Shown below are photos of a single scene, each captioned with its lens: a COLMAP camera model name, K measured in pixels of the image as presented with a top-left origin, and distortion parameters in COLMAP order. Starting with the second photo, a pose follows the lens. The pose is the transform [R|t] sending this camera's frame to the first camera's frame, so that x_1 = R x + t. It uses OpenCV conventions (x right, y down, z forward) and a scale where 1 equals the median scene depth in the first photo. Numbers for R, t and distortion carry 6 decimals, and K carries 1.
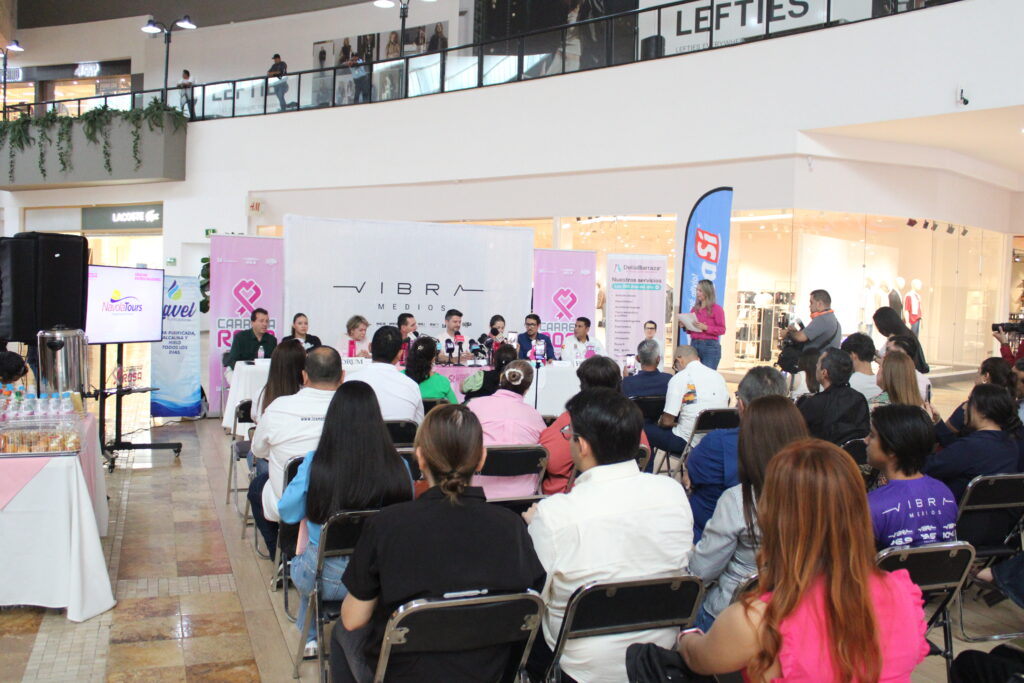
lens RADIAL K [[963.6, 0, 507.0], [0, 963.6, 302.2], [0, 0, 1]] dist [-0.091451, 0.000000]
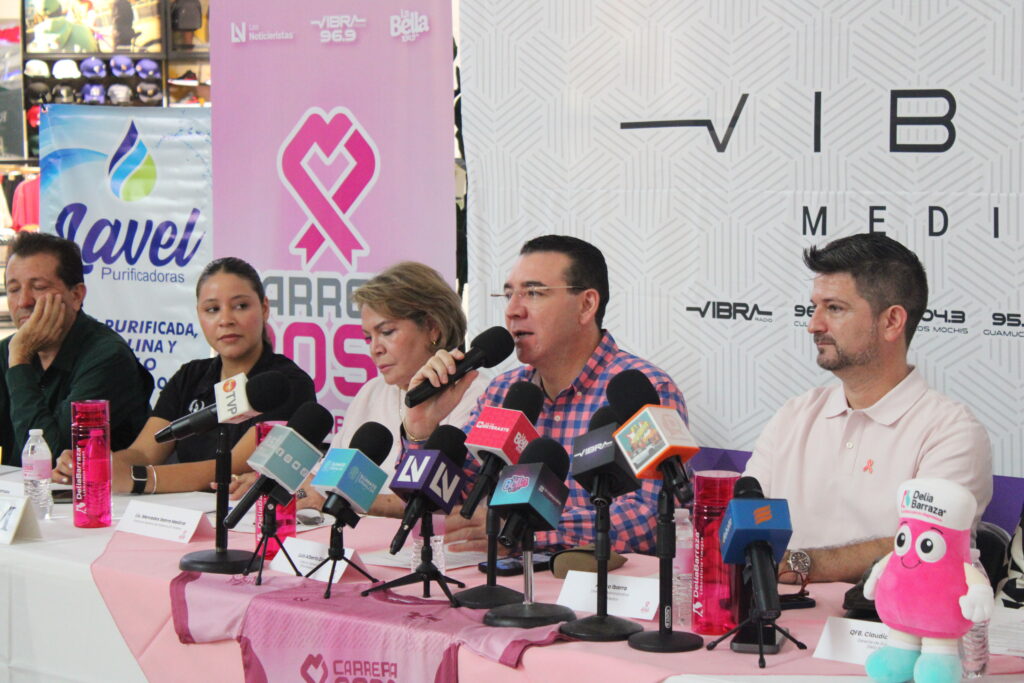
lens RADIAL K [[2421.7, 0, 515.8], [0, 2421.7, 352.1], [0, 0, 1]] dist [0.080267, 0.000000]
pose [[0.441987, 0.045076, -0.895888, 0.118419], [0.015682, 0.998196, 0.057961, 0.000822], [0.896885, -0.039668, 0.440482, 0.320681]]
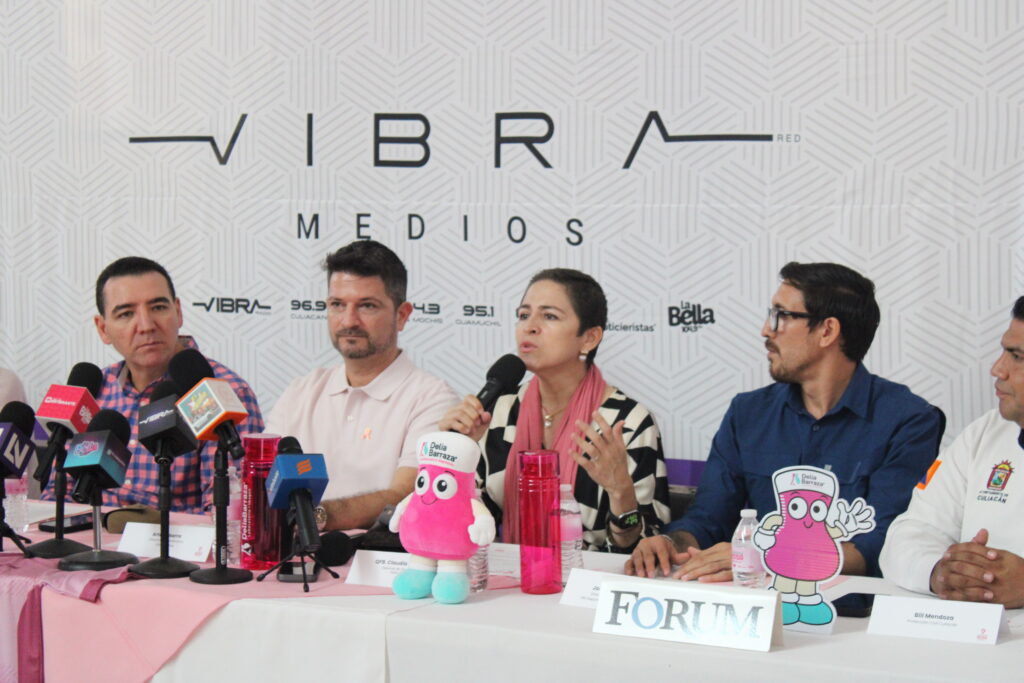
lens RADIAL K [[2421.7, 0, 508.2], [0, 2421.7, 350.9], [0, 0, 1]] dist [0.080267, 0.000000]
pose [[0.641822, 0.036055, -0.766005, 0.138029], [0.012141, 0.998291, 0.057162, 0.000918], [0.766757, -0.045988, 0.640288, 0.298008]]
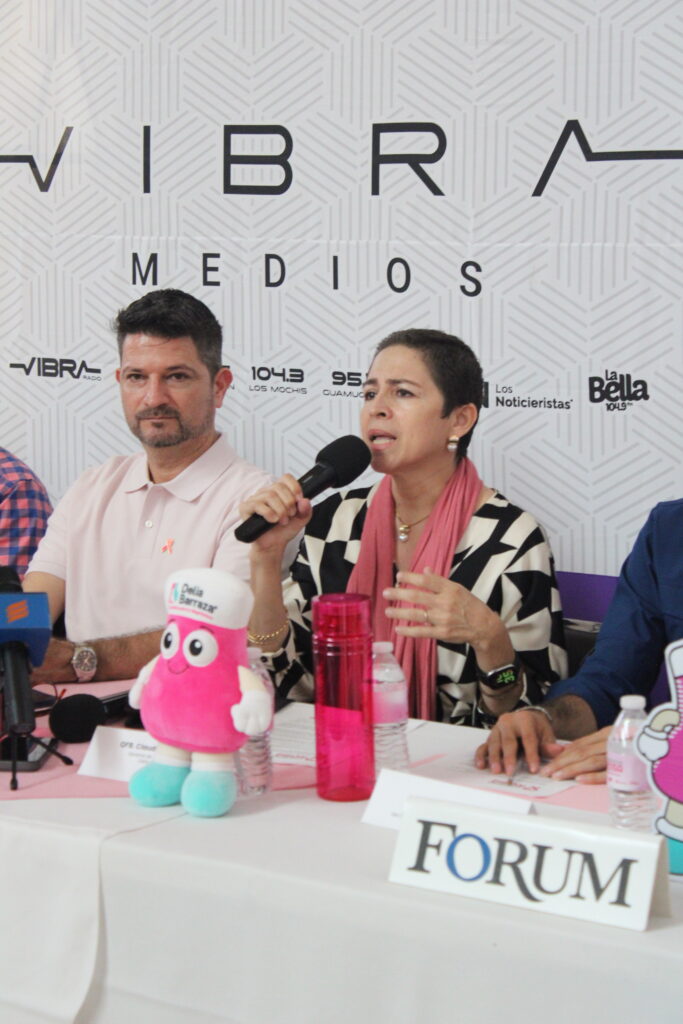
lens RADIAL K [[2421.7, 0, 353.9], [0, 2421.7, 496.7], [0, 0, 1]] dist [0.080267, 0.000000]
pose [[0.580653, 0.076343, -0.810564, 0.106595], [0.007265, 0.995068, 0.098925, 0.001127], [0.814119, -0.063330, 0.577235, 0.338930]]
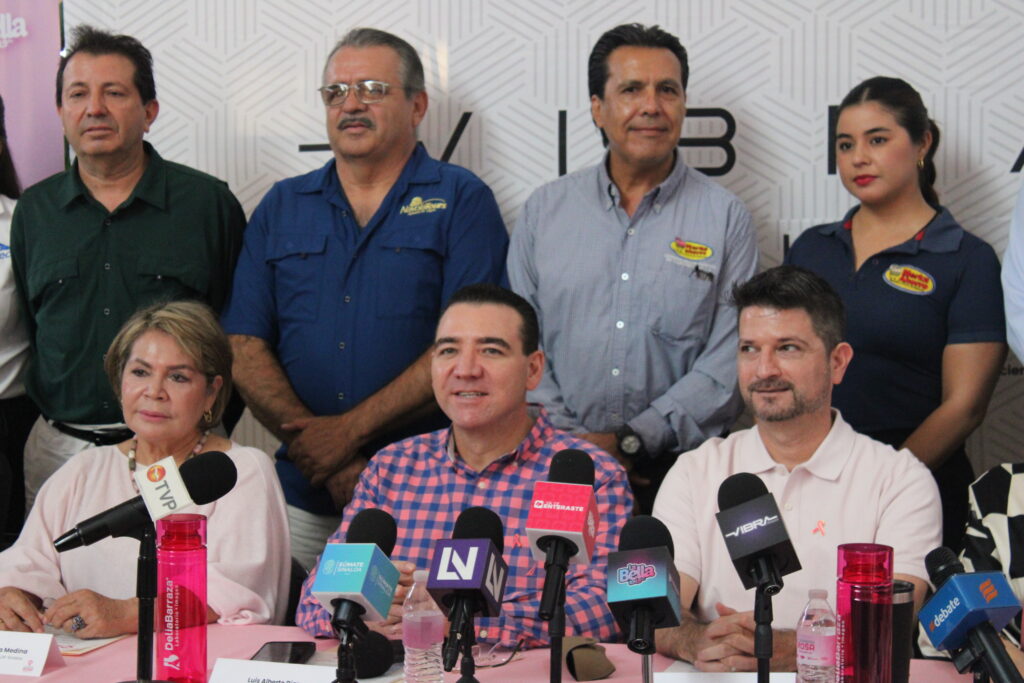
lens RADIAL K [[2421.7, 0, 489.1], [0, 2421.7, 343.5], [0, 0, 1]] dist [0.080267, 0.000000]
pose [[0.773021, 0.008701, -0.634321, 0.058276], [0.030914, 0.998201, 0.051365, -0.000754], [0.633627, -0.059316, 0.771361, 0.286746]]
